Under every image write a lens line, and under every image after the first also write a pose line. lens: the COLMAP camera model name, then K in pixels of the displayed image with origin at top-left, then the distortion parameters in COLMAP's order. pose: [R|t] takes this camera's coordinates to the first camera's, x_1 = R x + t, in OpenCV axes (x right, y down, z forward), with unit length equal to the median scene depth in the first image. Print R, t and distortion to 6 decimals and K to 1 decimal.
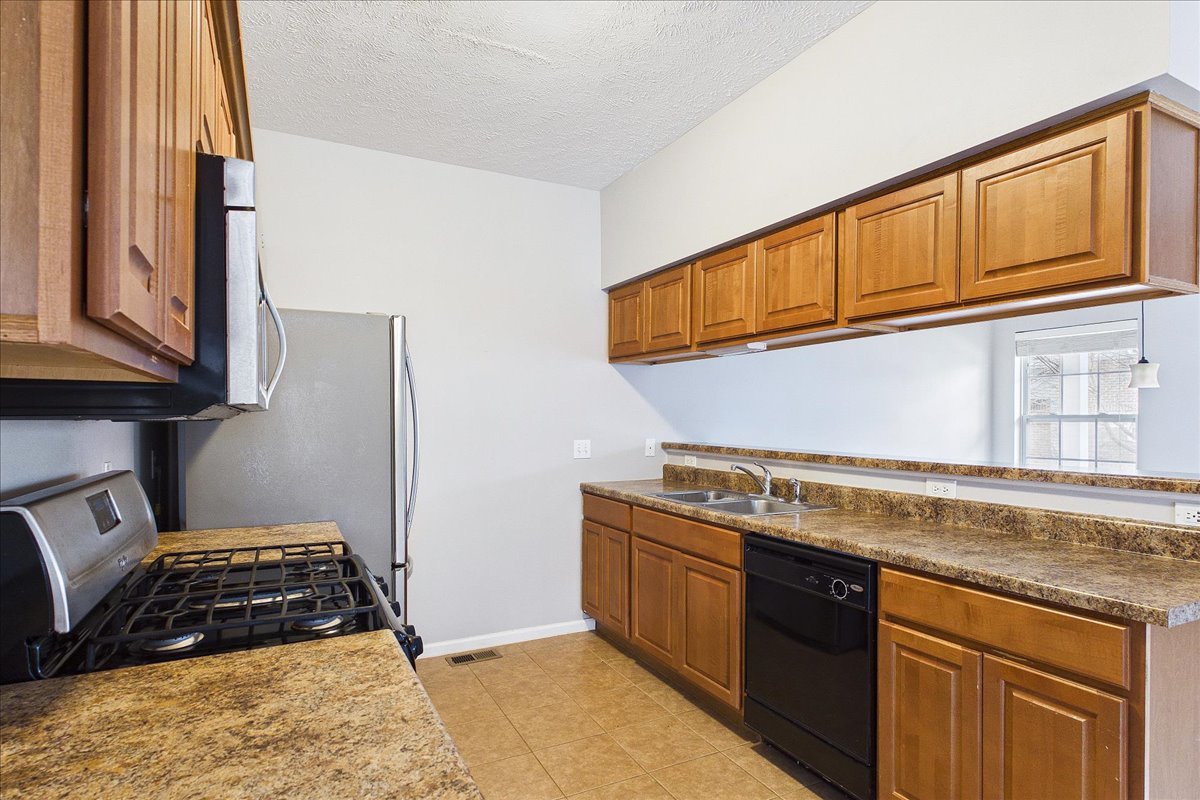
lens RADIAL K [[616.9, 0, 587.4], [0, 616.9, 420.2], [0, 0, 1]] dist [0.016680, -0.002717]
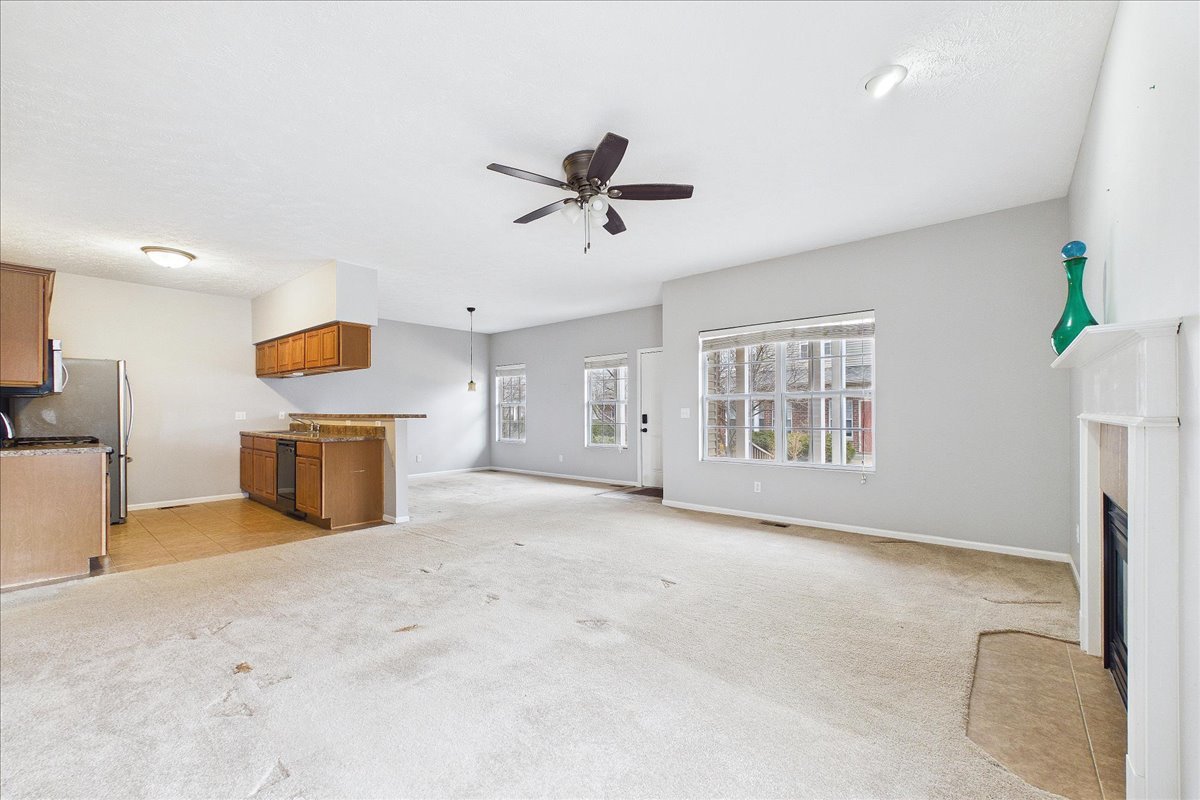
lens RADIAL K [[494.6, 0, 607.8], [0, 494.6, 411.3], [0, 0, 1]] dist [0.000734, 0.000070]
pose [[0.920105, -0.005471, 0.391634, 0.510757], [0.007331, 0.999968, -0.003256, 0.045530], [-0.391603, 0.005867, 0.920115, -1.153568]]
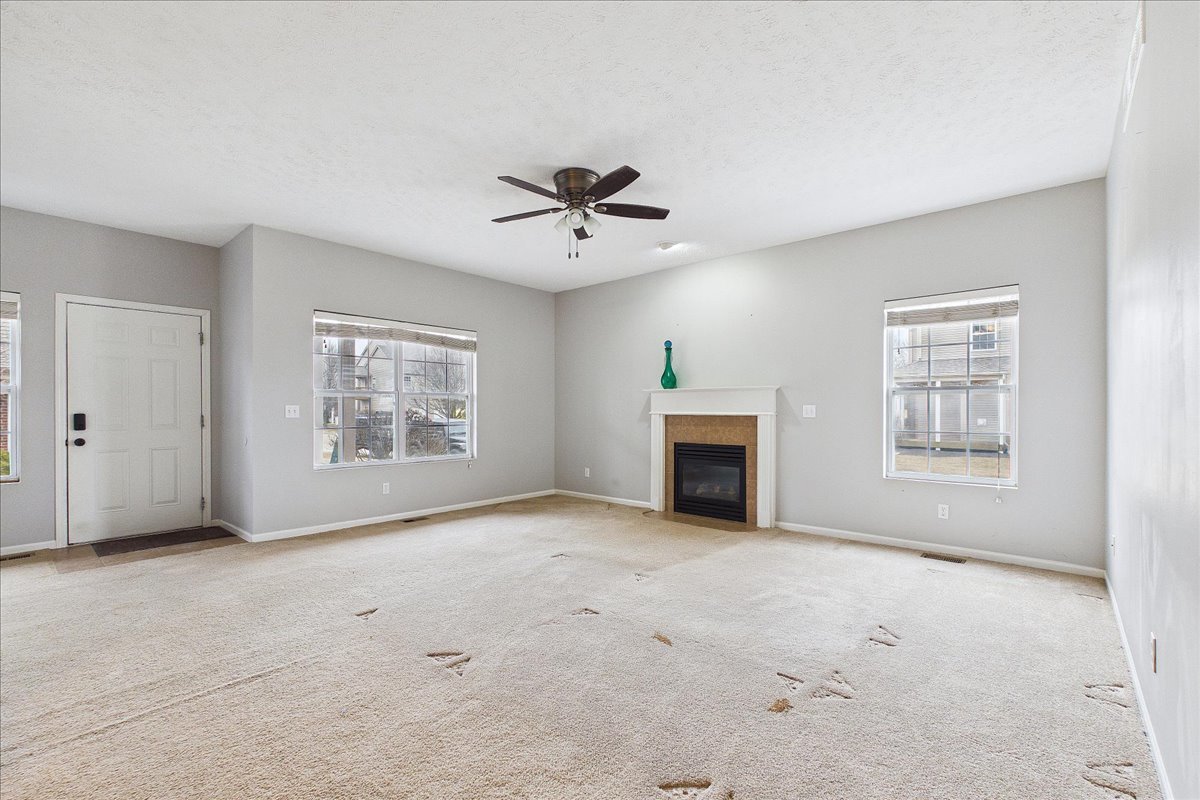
lens RADIAL K [[528.6, 0, 602.1], [0, 528.6, 411.9], [0, 0, 1]] dist [0.002919, 0.000986]
pose [[-0.378125, -0.001687, 0.925753, -1.182375], [0.002131, 0.999994, 0.002693, 0.050309], [-0.925752, 0.002991, -0.378120, 1.934776]]
